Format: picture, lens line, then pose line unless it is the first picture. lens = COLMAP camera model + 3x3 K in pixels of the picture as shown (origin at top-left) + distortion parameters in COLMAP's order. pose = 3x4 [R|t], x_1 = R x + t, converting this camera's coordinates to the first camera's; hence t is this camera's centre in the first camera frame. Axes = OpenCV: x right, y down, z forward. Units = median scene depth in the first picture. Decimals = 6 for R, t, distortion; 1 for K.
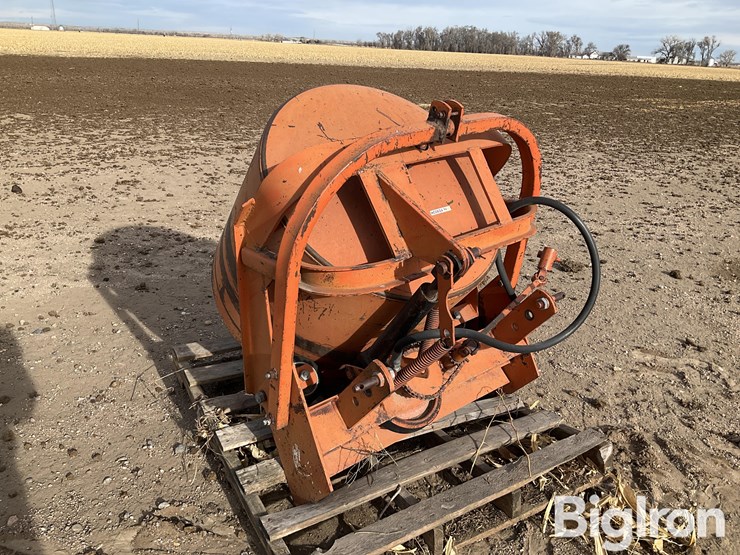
lens RADIAL K [[608.7, 0, 368.9], [0, 608.7, 275.9], [0, 0, 1]] dist [0.085883, -0.169246]
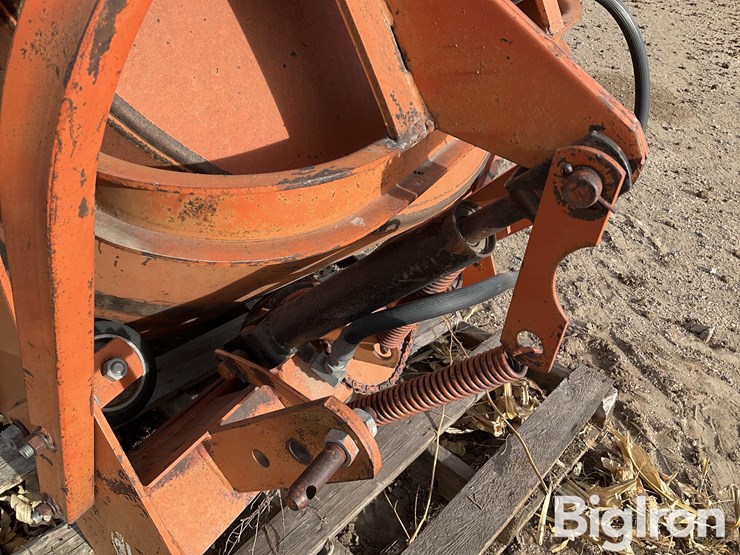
lens RADIAL K [[608.7, 0, 368.9], [0, 608.7, 275.9], [0, 0, 1]] dist [0.085883, -0.169246]
pose [[0.939530, -0.090073, 0.330409, -0.071509], [-0.020117, 0.948611, 0.315804, -0.050697], [-0.341875, -0.303355, 0.889436, 0.540260]]
